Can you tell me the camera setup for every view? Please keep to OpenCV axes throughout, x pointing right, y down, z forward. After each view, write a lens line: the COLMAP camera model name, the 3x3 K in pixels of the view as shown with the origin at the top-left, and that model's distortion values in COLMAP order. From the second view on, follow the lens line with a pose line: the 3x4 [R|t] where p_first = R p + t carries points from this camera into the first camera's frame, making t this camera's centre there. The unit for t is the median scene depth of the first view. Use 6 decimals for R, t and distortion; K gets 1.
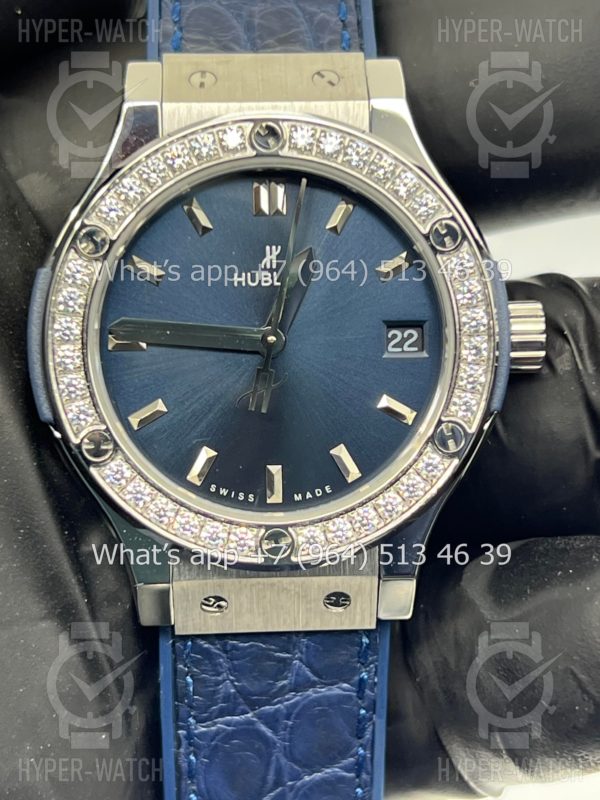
lens RADIAL K [[2055.1, 0, 283.7], [0, 2055.1, 370.8], [0, 0, 1]] dist [0.920180, 0.000000]
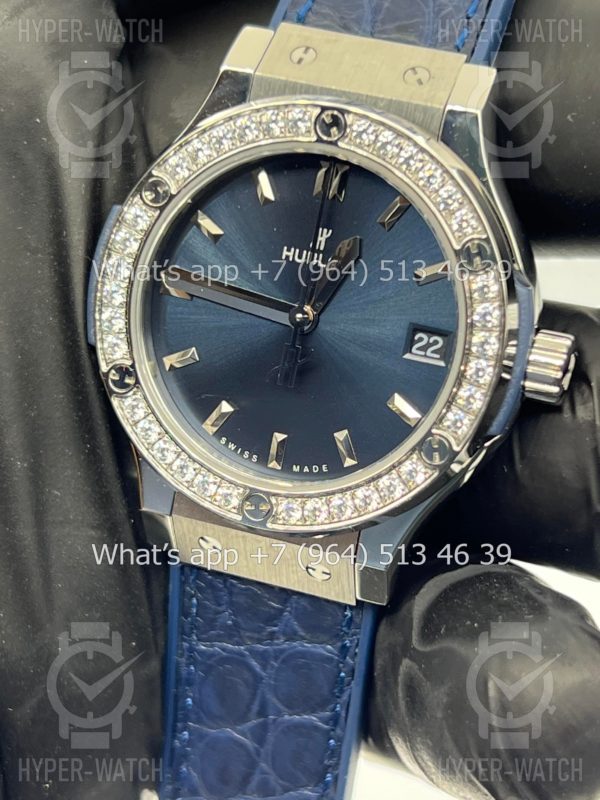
lens RADIAL K [[2055.1, 0, 281.2], [0, 2055.1, 372.1], [0, 0, 1]] dist [0.920180, 0.000000]
pose [[0.920862, 0.231564, -0.313673, 0.317661], [-0.199571, 0.971087, 0.131000, -0.122396], [0.334939, -0.058033, 0.940451, 0.010991]]
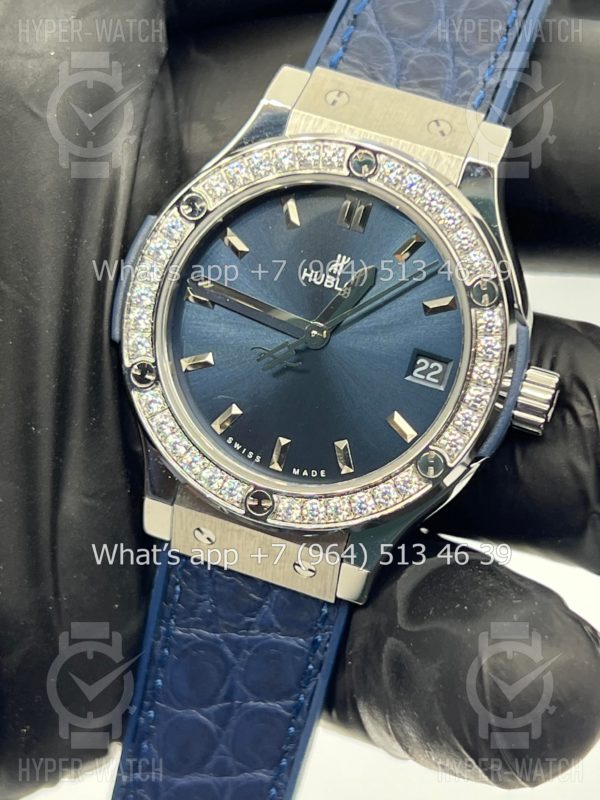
lens RADIAL K [[2055.1, 0, 277.6], [0, 2055.1, 375.7], [0, 0, 1]] dist [0.920180, 0.000000]
pose [[0.923309, 0.312186, -0.223698, 0.236764], [-0.303143, 0.950020, 0.074600, -0.071597], [0.235806, -0.001066, 0.971799, -0.116463]]
